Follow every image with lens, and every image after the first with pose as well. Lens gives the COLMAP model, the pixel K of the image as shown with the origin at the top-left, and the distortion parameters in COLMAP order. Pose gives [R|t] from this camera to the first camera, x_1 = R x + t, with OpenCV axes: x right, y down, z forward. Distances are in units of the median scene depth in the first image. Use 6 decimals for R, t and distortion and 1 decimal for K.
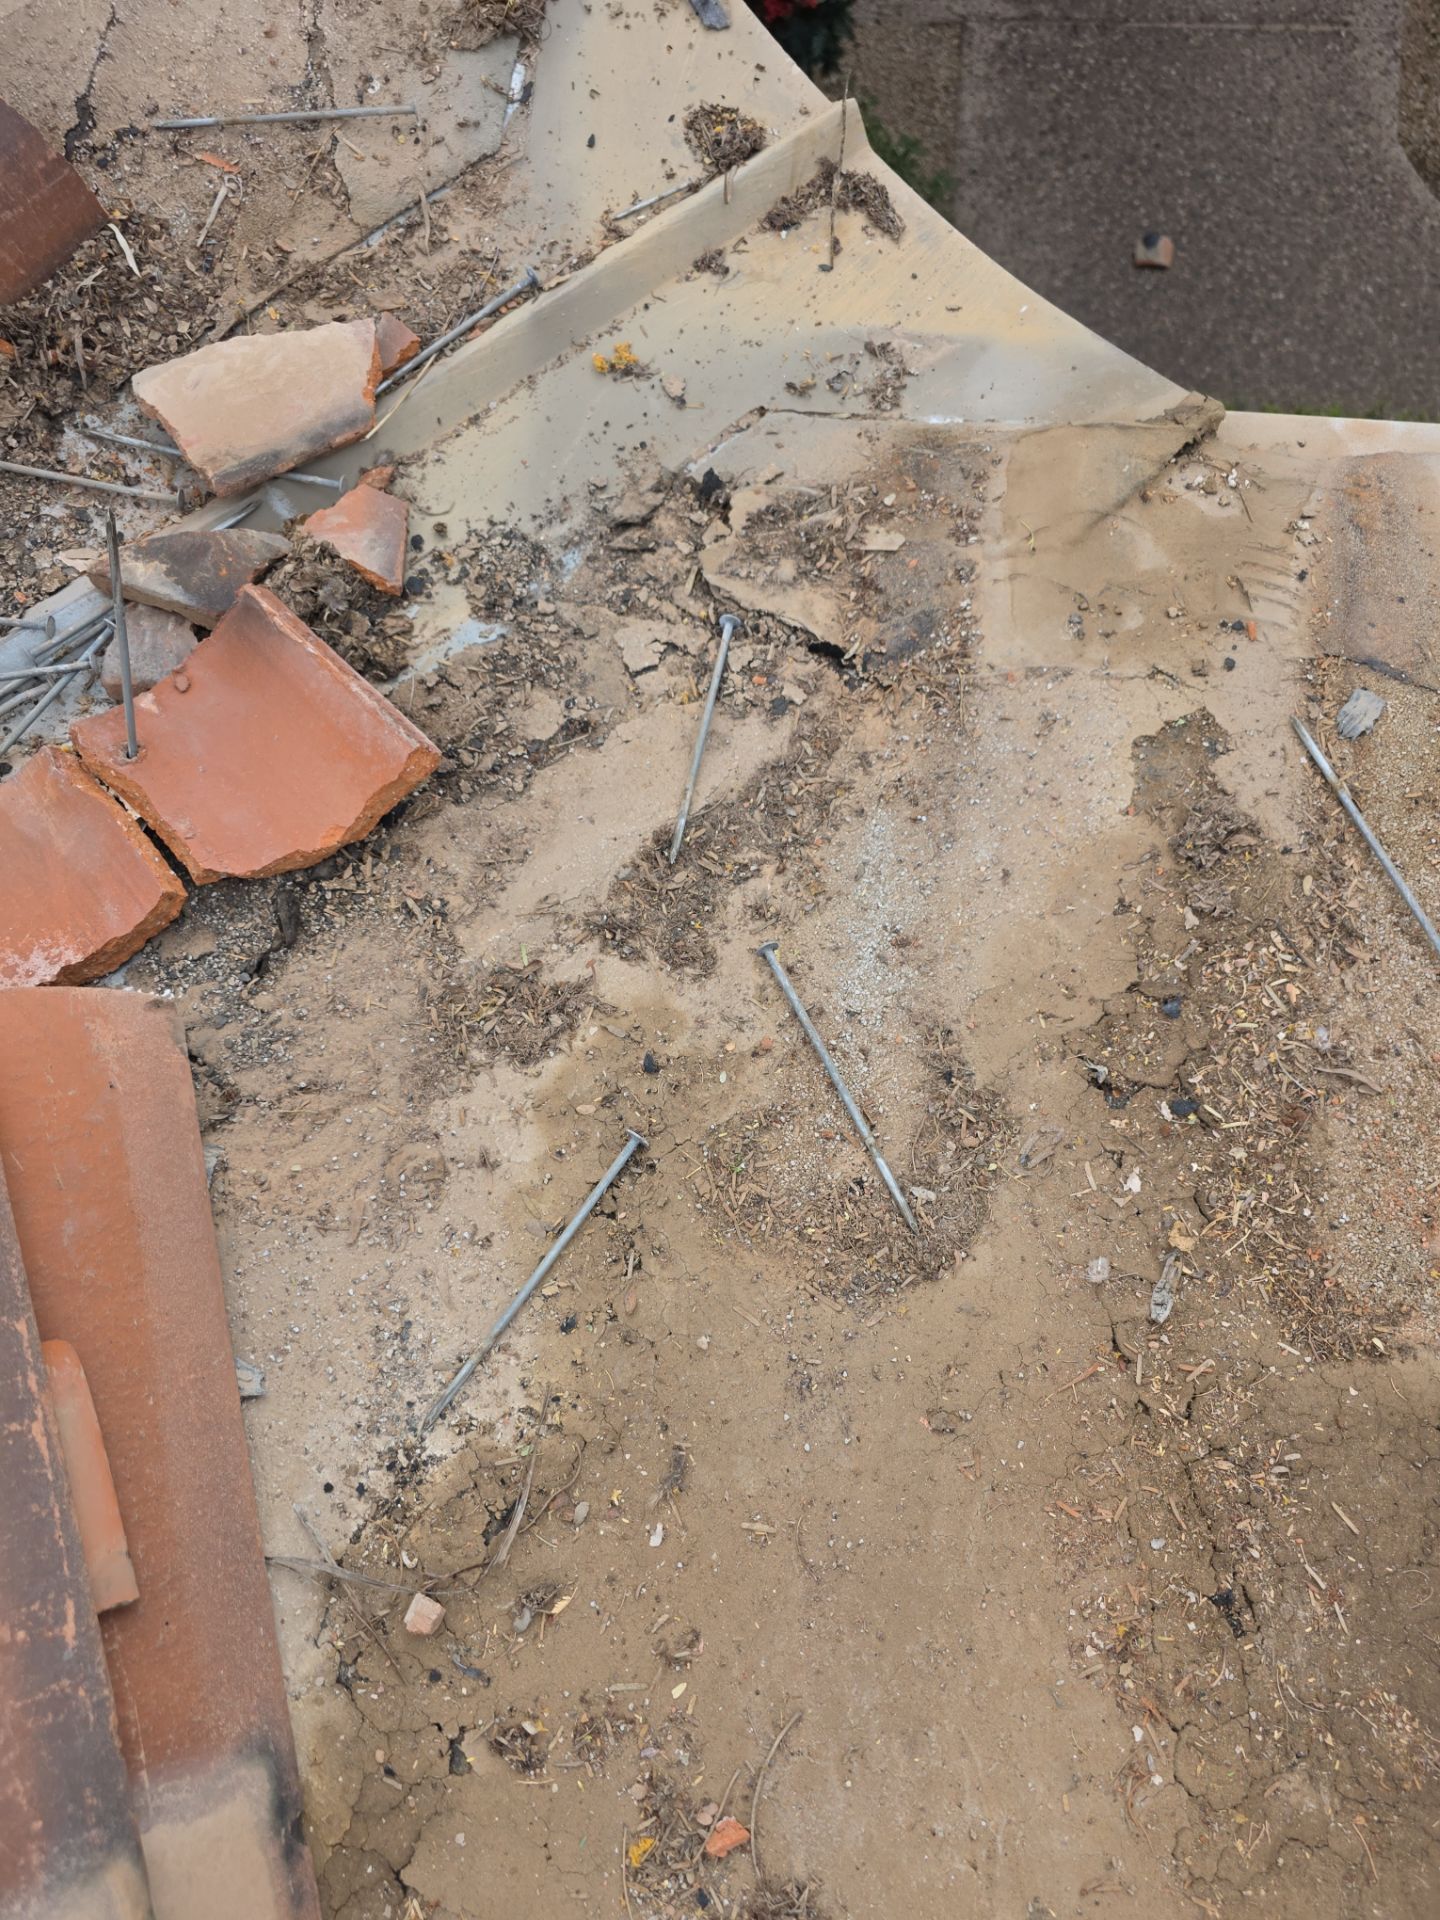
lens RADIAL K [[1388.4, 0, 750.2], [0, 1388.4, 960.7], [0, 0, 1]] dist [0.040897, -0.071981]
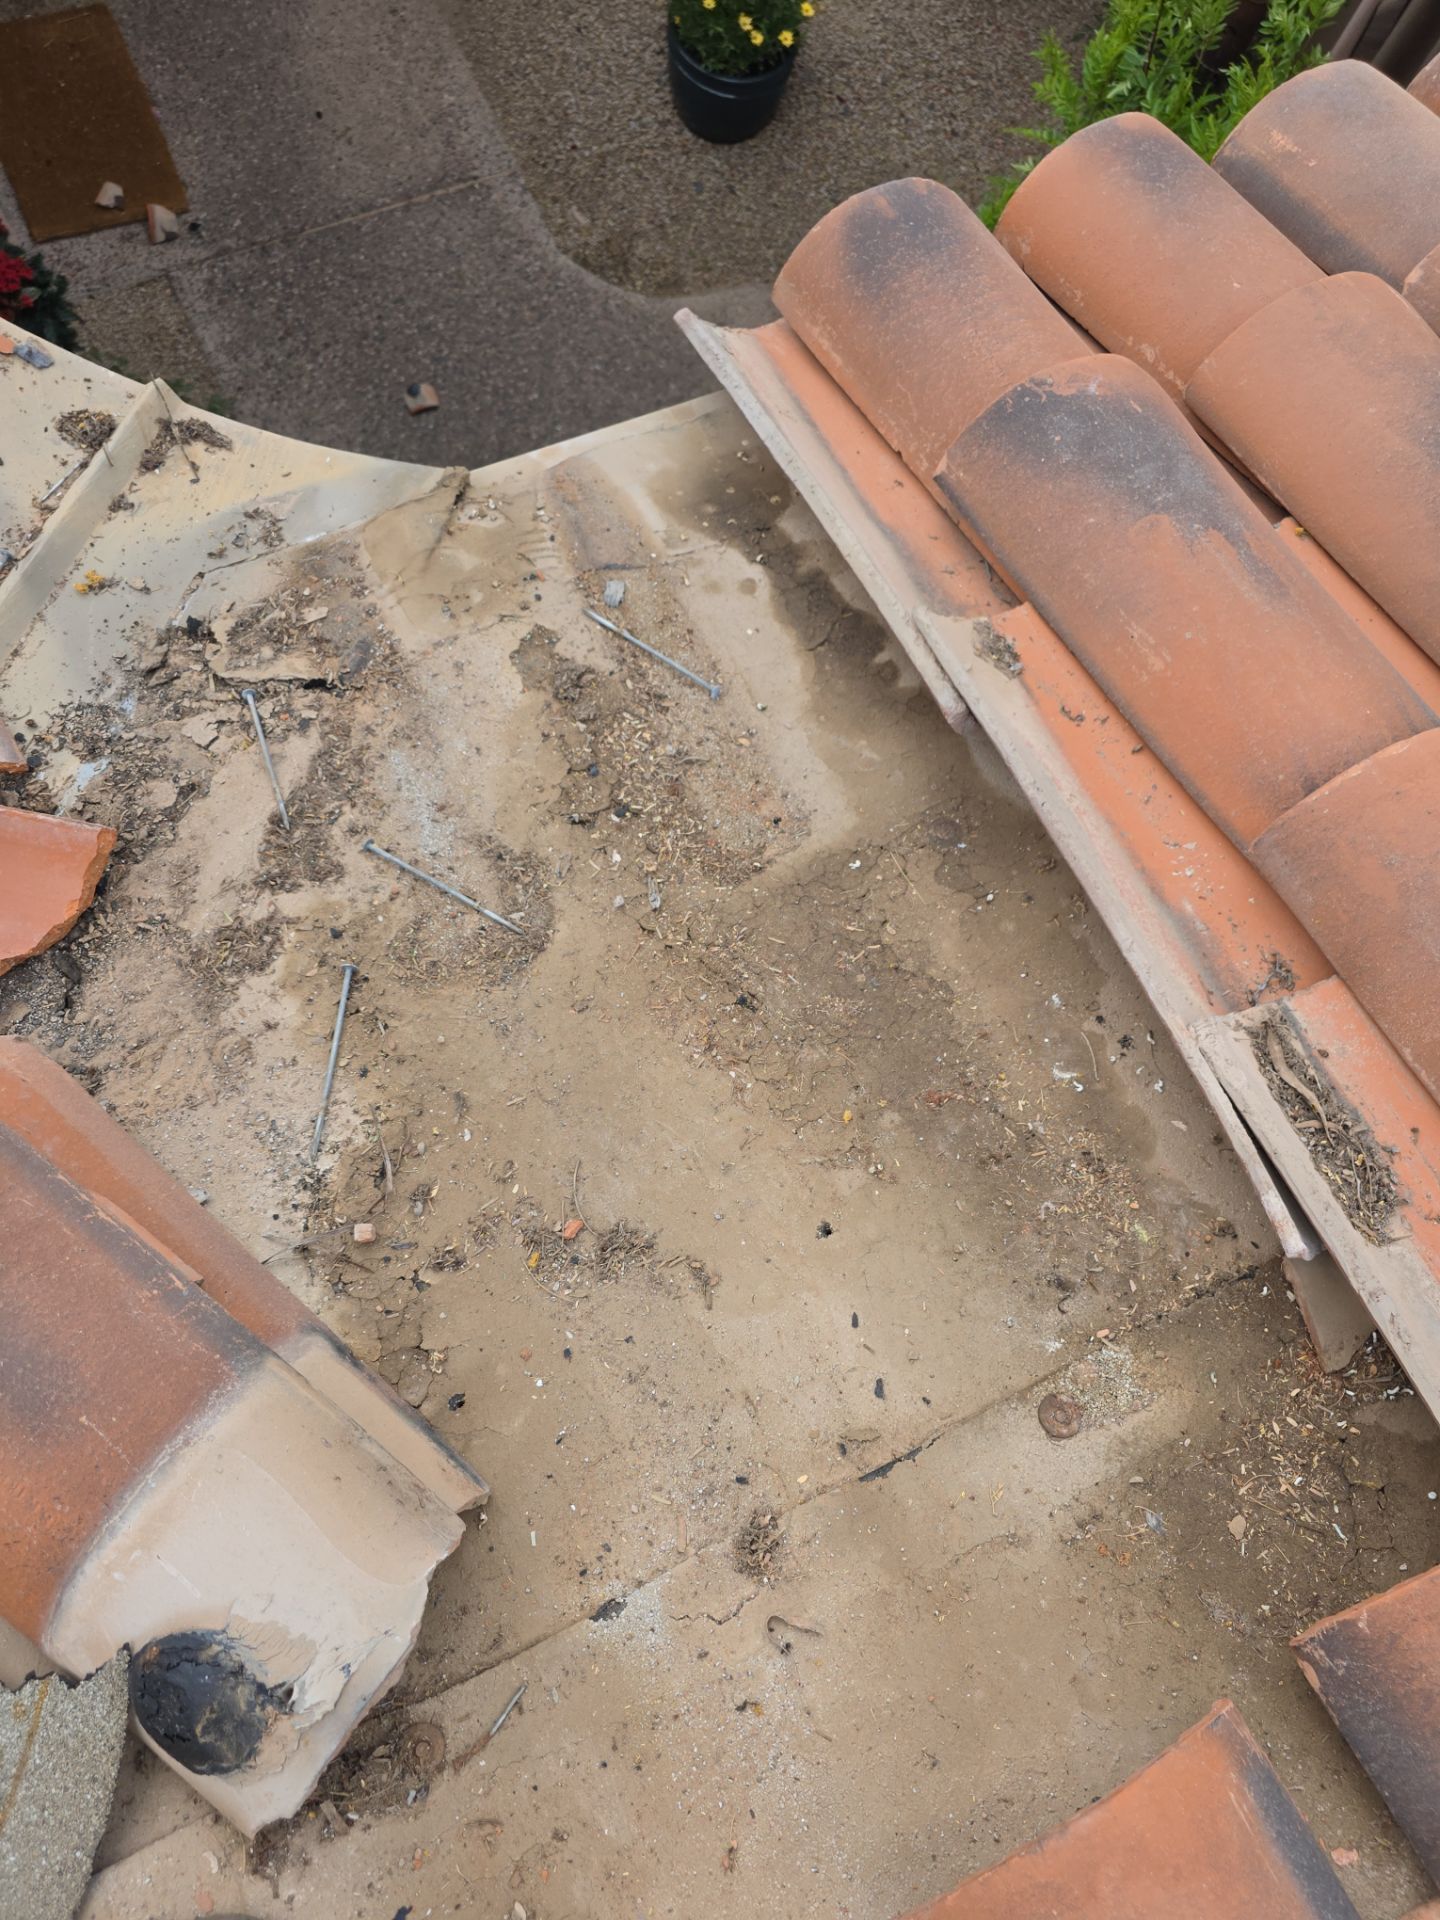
lens RADIAL K [[1300.2, 0, 786.8], [0, 1300.2, 959.8], [0, 0, 1]] dist [0.027990, -0.058054]
pose [[0.831450, -0.460226, 0.311261, -0.110816], [0.479340, 0.877465, 0.016981, 0.301199], [-0.280936, 0.135081, 0.950173, -0.562637]]
